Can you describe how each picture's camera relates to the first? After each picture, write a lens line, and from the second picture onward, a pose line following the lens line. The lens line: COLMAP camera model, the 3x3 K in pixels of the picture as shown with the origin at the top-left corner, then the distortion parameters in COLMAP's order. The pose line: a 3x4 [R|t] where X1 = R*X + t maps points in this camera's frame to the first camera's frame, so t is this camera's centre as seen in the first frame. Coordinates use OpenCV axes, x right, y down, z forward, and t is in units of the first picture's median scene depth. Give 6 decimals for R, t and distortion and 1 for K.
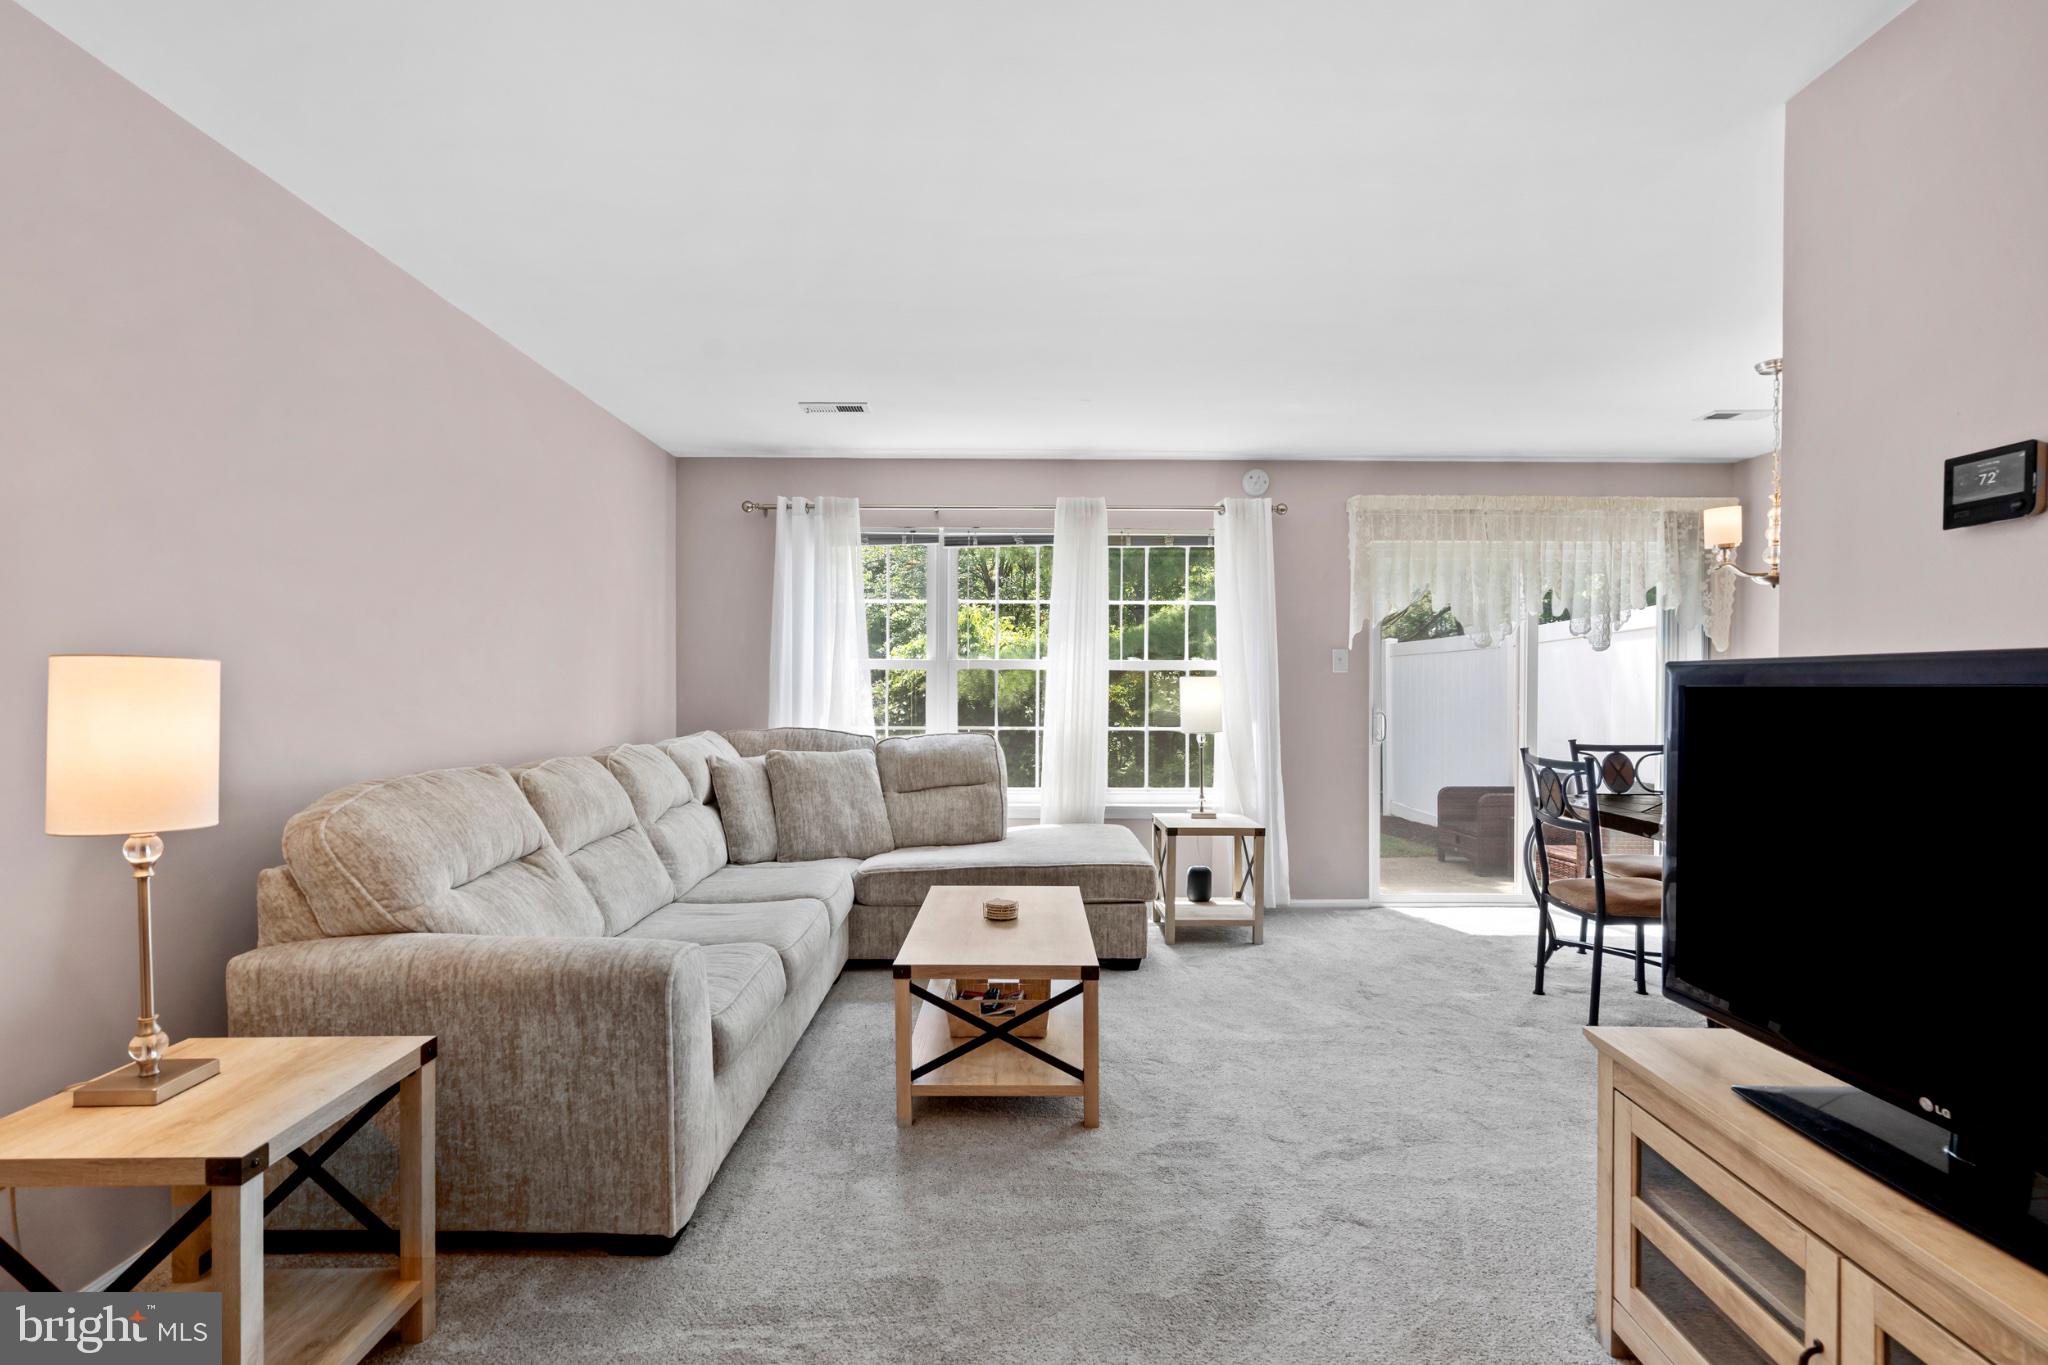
lens RADIAL K [[945.5, 0, 1016.3], [0, 945.5, 692.4], [0, 0, 1]] dist [-0.003023, 0.007614]
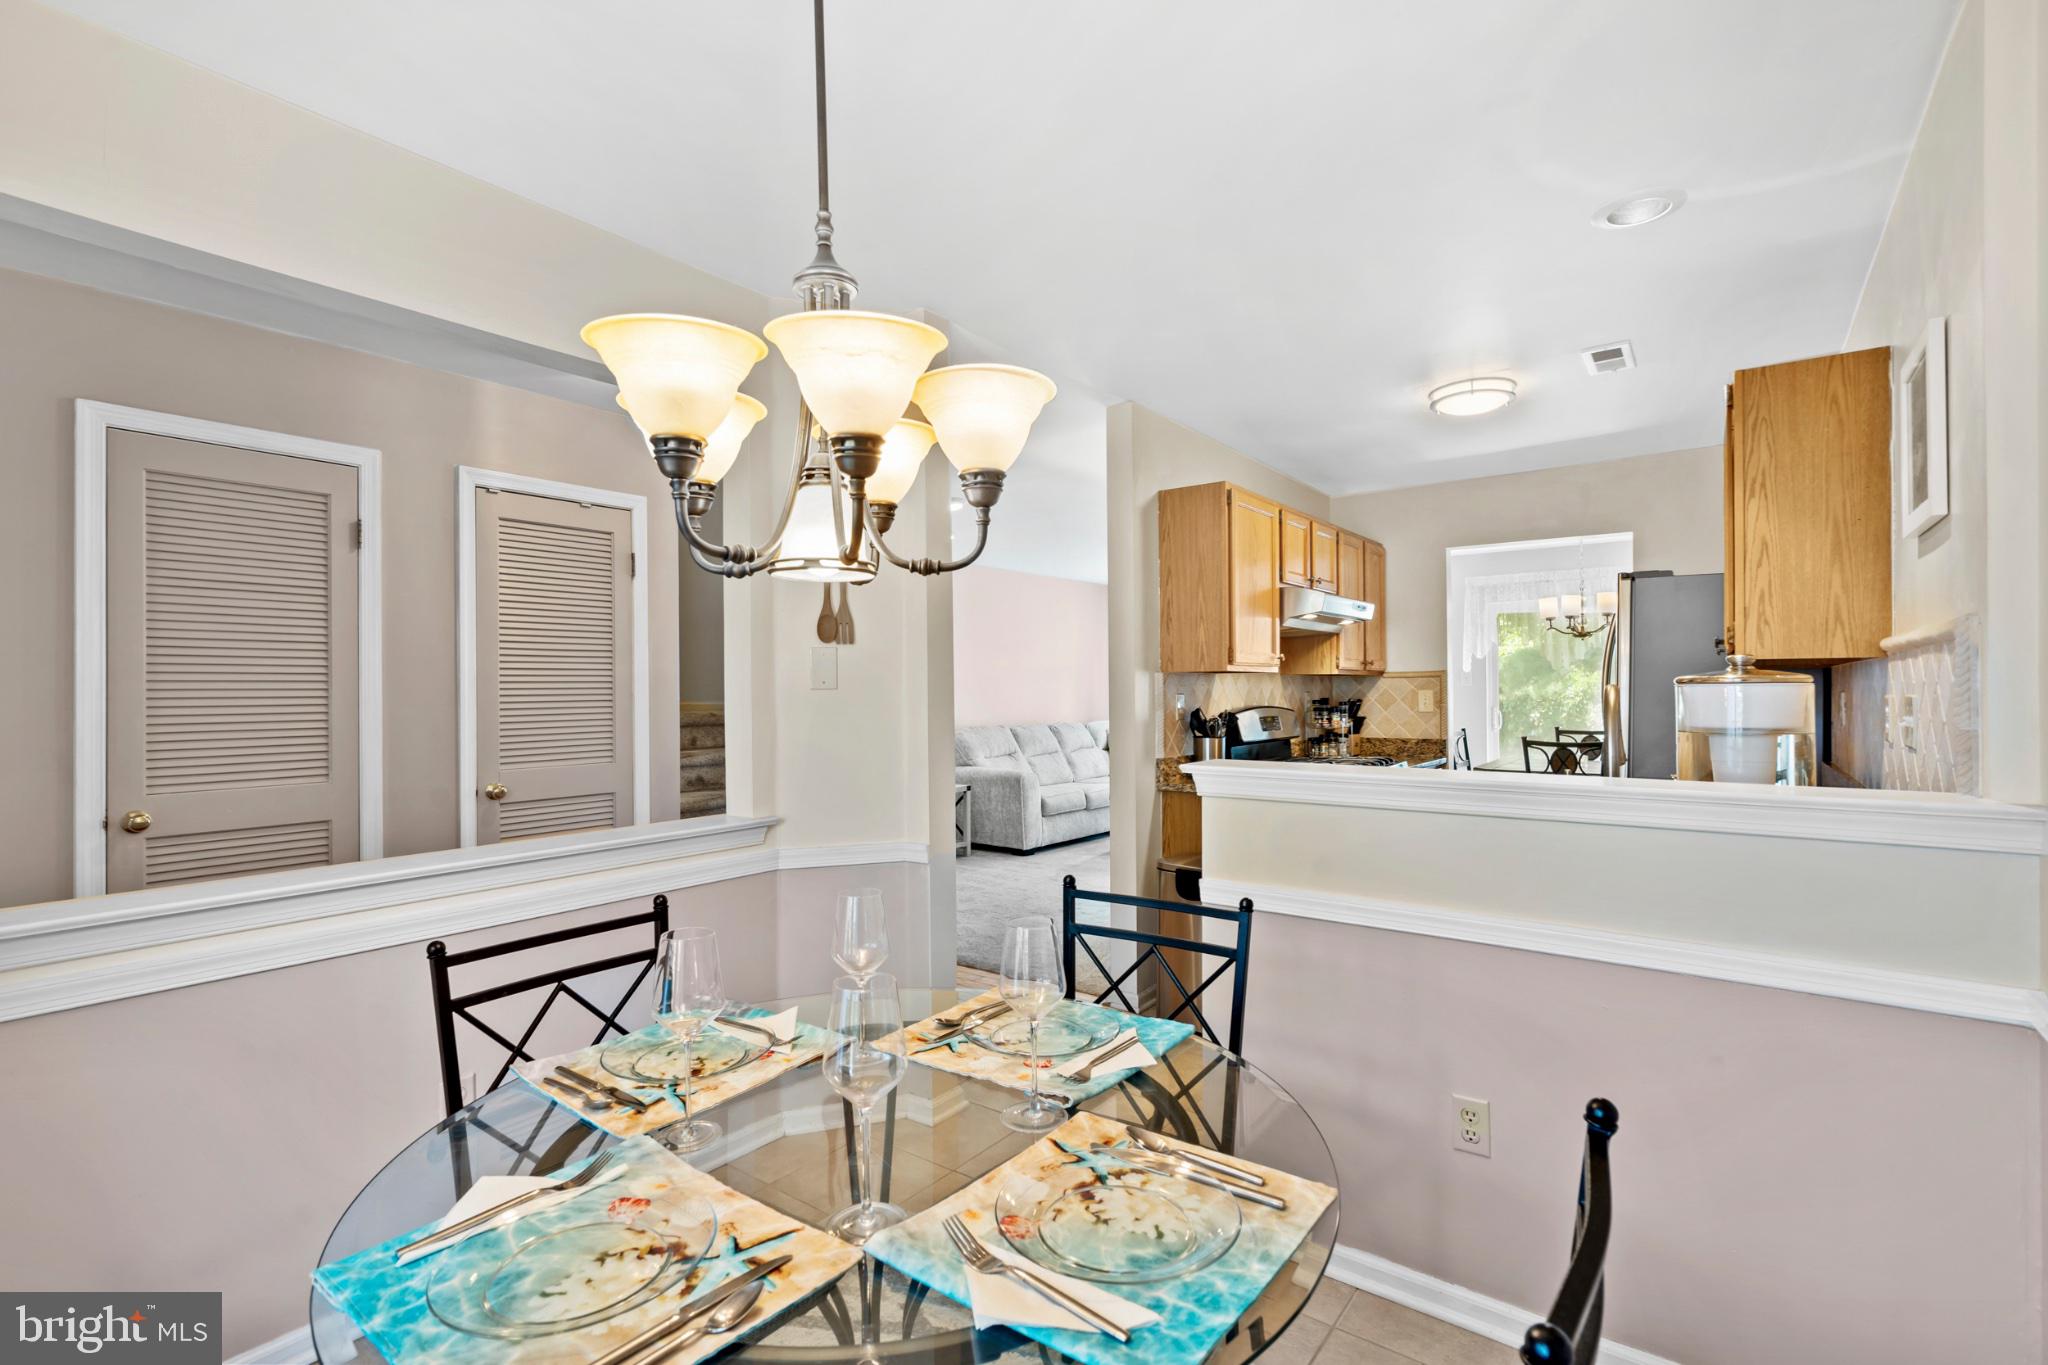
lens RADIAL K [[927.6, 0, 1024.0], [0, 927.6, 682.5], [0, 0, 1]] dist [0.000315, 0.000086]
pose [[0.790452, -0.016582, -0.612299, 0.854083], [0.006848, 0.999810, -0.018236, -0.004540], [0.612486, 0.010221, 0.790416, -0.855063]]
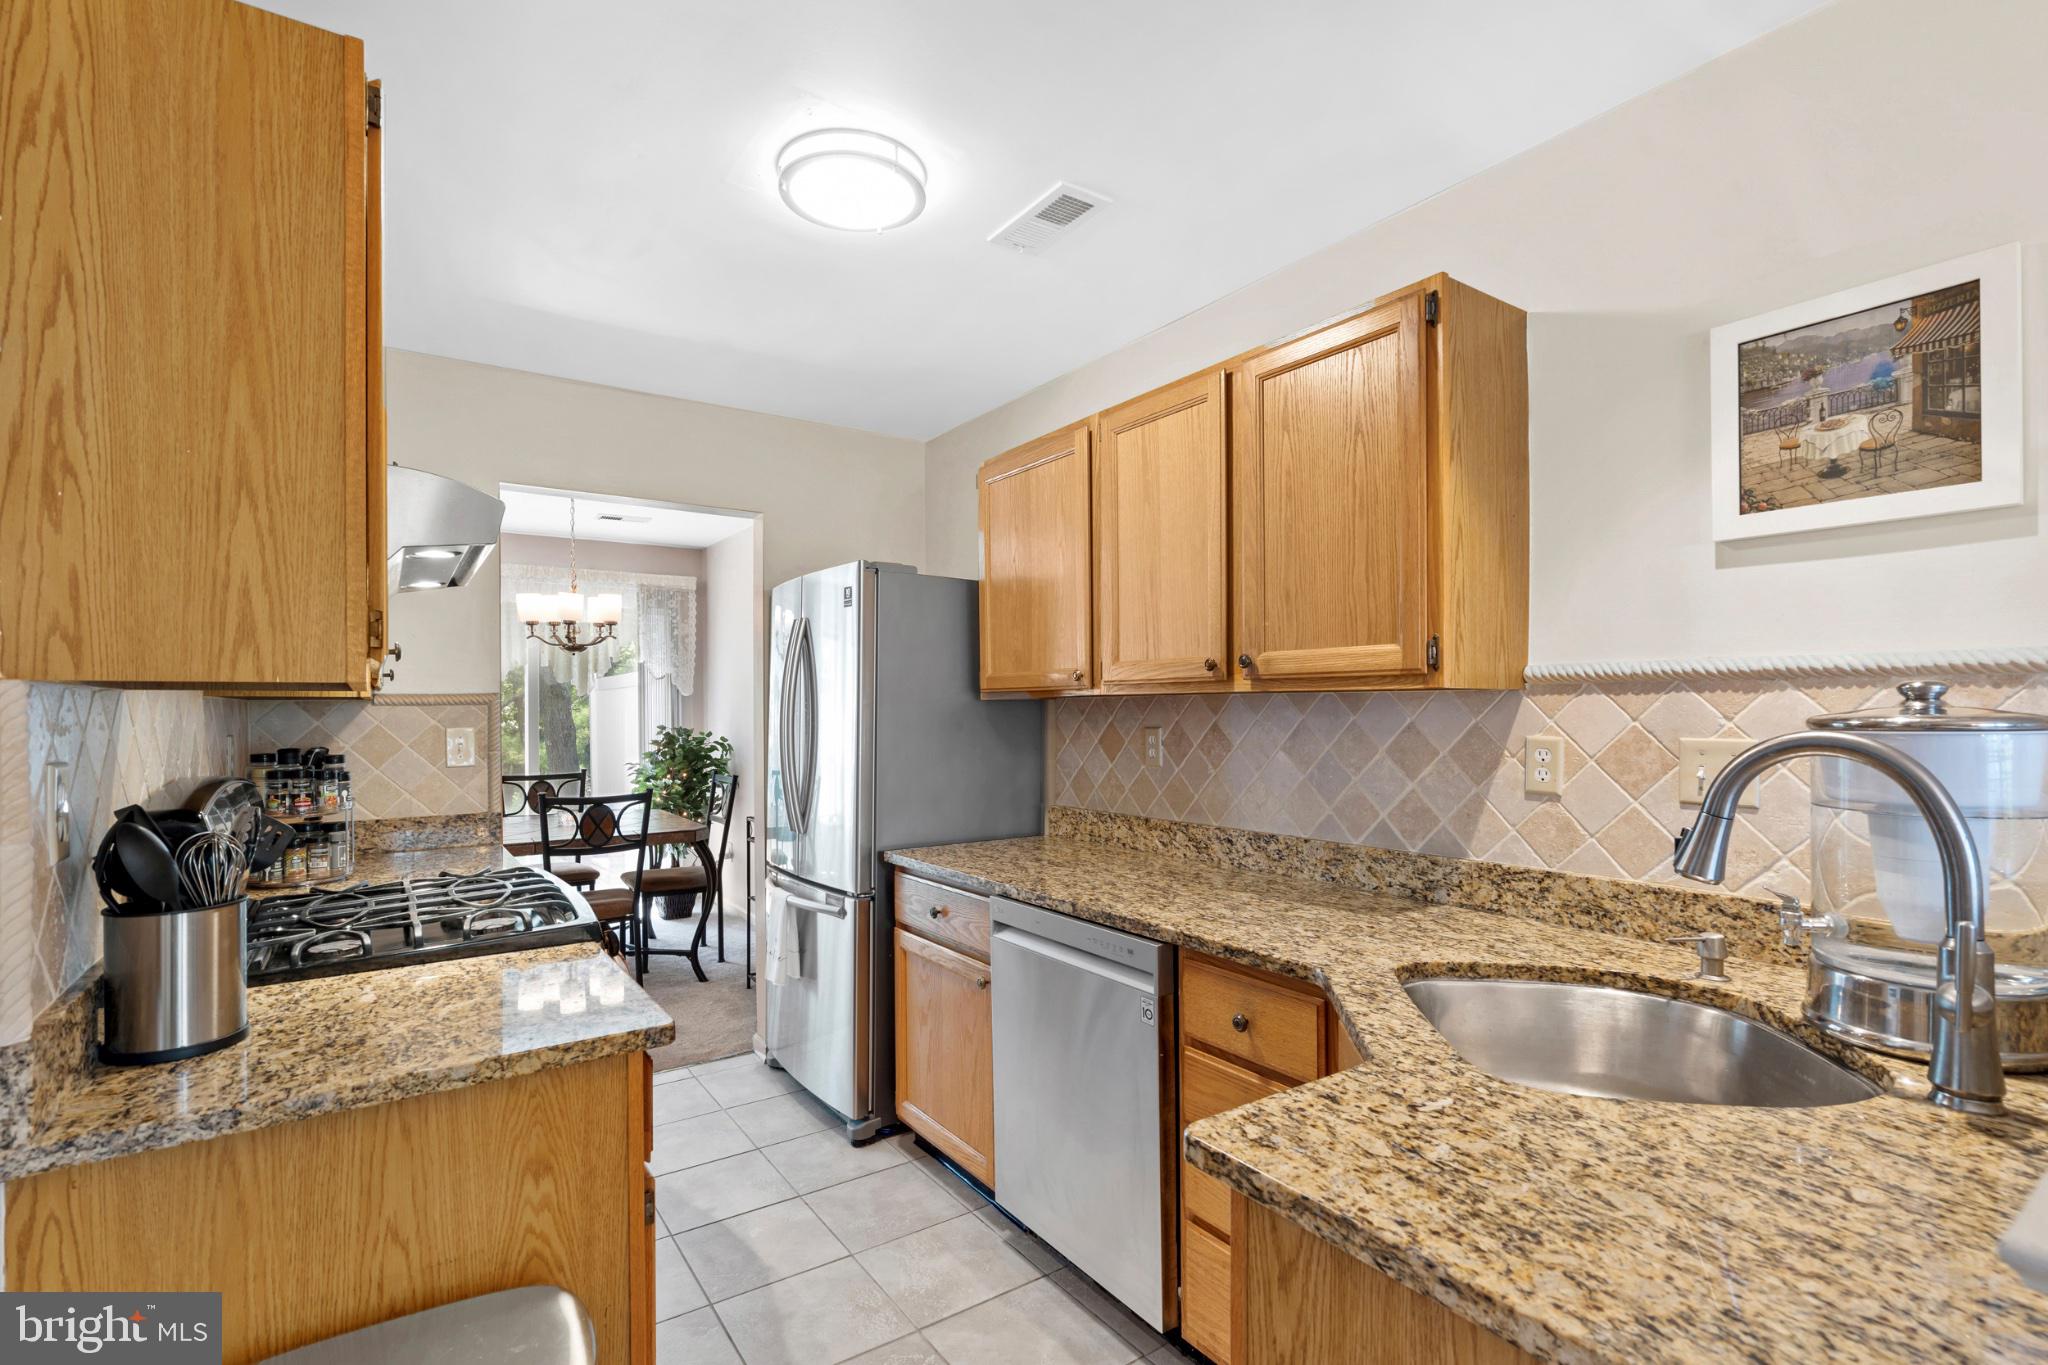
lens RADIAL K [[945.5, 0, 1016.3], [0, 945.5, 692.4], [0, 0, 1]] dist [-0.003023, 0.007614]
pose [[0.835999, -0.000641, 0.548730, 0.484348], [0.014106, 0.999694, -0.020323, -0.019256], [-0.548549, 0.024730, 0.835753, -0.374269]]
